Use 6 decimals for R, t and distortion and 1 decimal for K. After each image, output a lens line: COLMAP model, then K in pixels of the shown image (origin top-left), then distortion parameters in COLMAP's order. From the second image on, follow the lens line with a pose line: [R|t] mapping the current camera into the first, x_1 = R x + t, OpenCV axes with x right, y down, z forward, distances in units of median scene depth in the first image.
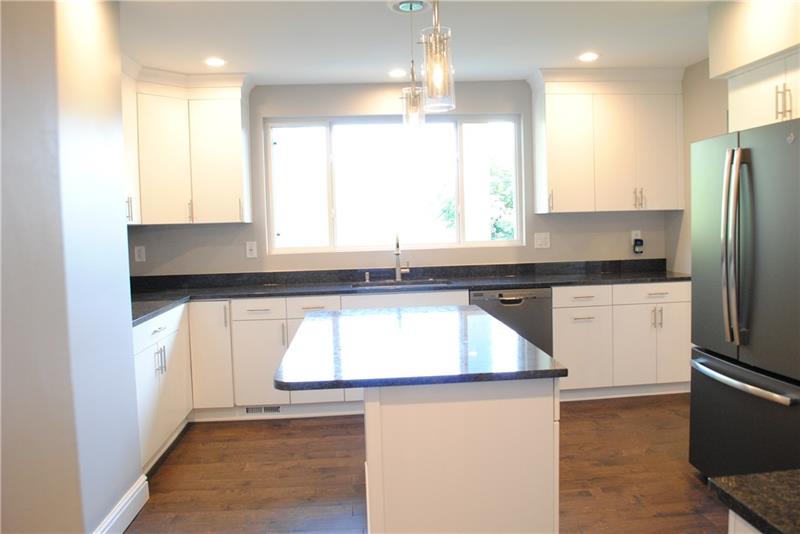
lens RADIAL K [[629.9, 0, 400.7], [0, 629.9, 261.4], [0, 0, 1]] dist [-0.073742, -0.001039]
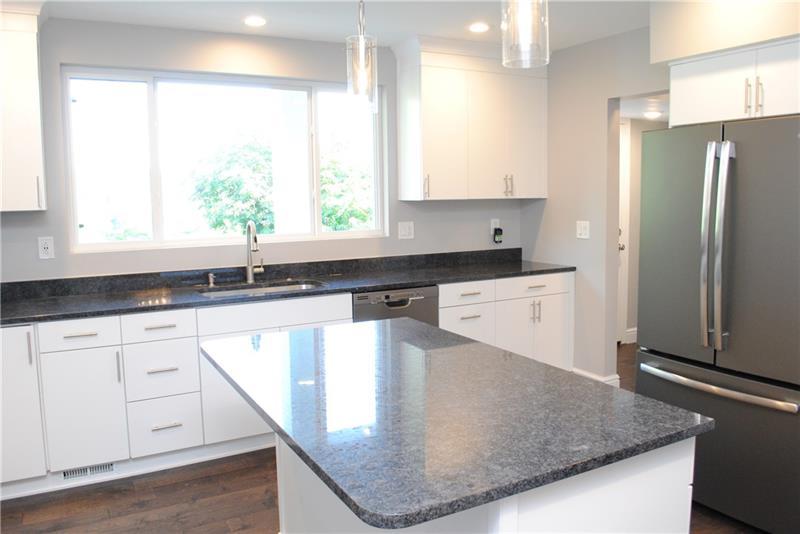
lens RADIAL K [[629.9, 0, 399.8], [0, 629.9, 262.9], [0, 0, 1]] dist [-0.073742, -0.001039]
pose [[0.908410, -0.029272, 0.417054, -0.170890], [0.013514, 0.999081, 0.040688, -0.025518], [-0.417861, -0.031325, 0.907971, 0.201570]]
